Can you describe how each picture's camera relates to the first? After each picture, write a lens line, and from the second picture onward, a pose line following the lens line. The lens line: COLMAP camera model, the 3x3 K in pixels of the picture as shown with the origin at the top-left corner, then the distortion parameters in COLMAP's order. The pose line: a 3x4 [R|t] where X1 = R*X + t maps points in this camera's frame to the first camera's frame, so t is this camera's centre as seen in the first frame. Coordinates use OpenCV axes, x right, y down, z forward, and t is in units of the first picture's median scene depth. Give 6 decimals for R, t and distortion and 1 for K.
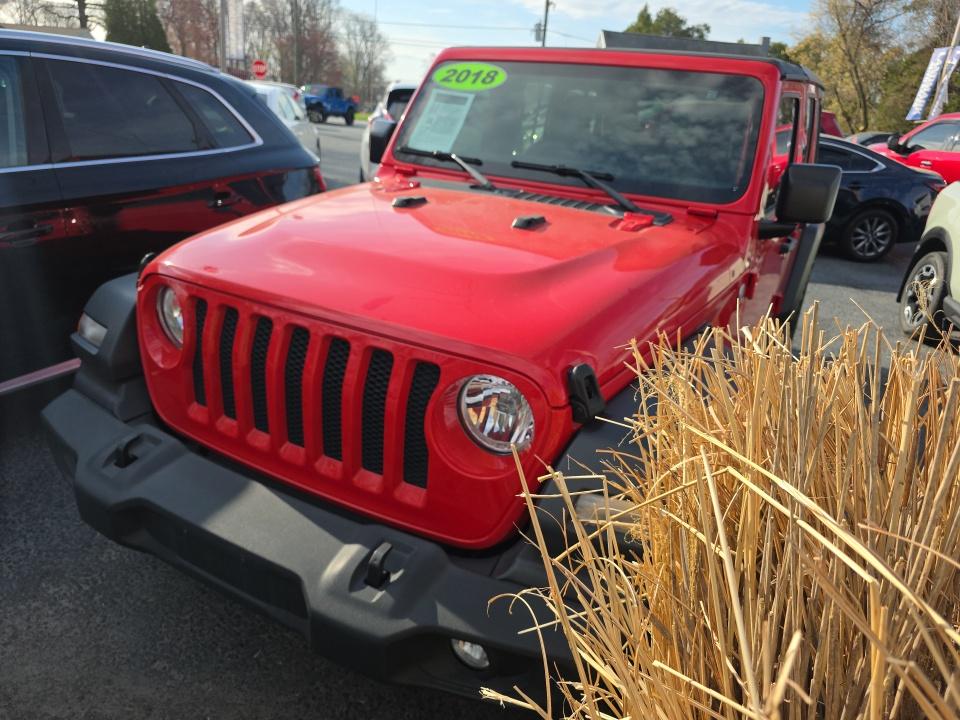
lens RADIAL K [[683.8, 0, 486.0], [0, 683.8, 376.8], [0, 0, 1]] dist [0.028409, -0.000976]
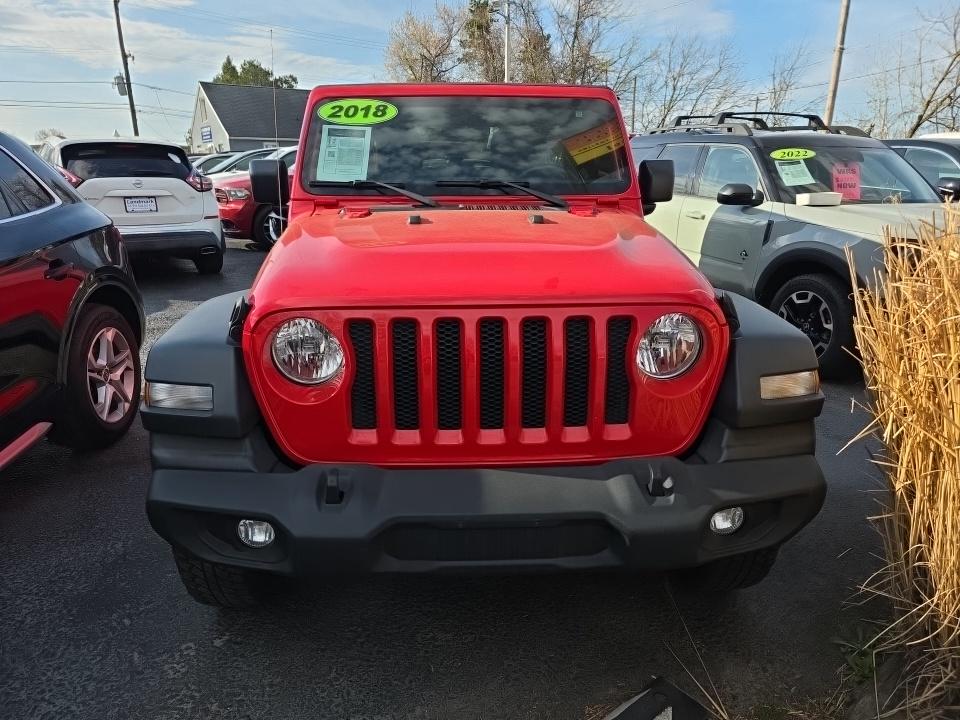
lens RADIAL K [[683.8, 0, 486.0], [0, 683.8, 376.8], [0, 0, 1]] dist [0.028409, -0.000976]
pose [[0.854659, -0.228343, 0.466281, -0.444707], [0.256153, 0.966629, 0.003858, 0.007440], [-0.451601, 0.116142, 0.884628, 0.015749]]
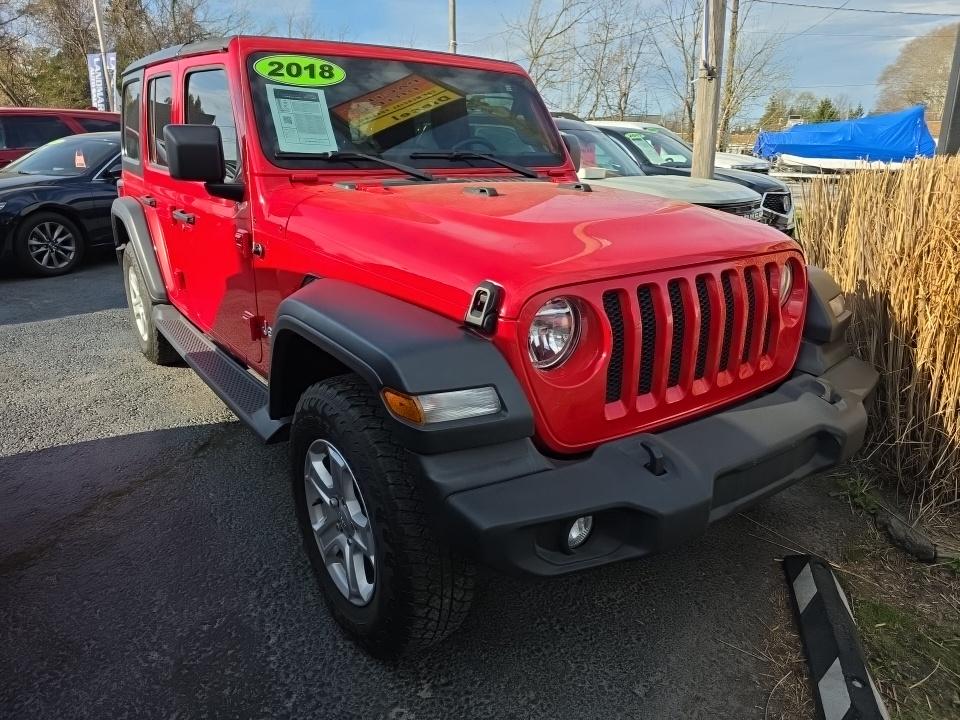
lens RADIAL K [[683.8, 0, 486.0], [0, 683.8, 376.8], [0, 0, 1]] dist [0.028409, -0.000976]
pose [[0.421631, -0.358826, 0.832749, -0.821353], [0.366517, 0.907447, 0.205440, -0.167488], [-0.829393, 0.218597, 0.514124, 0.419124]]
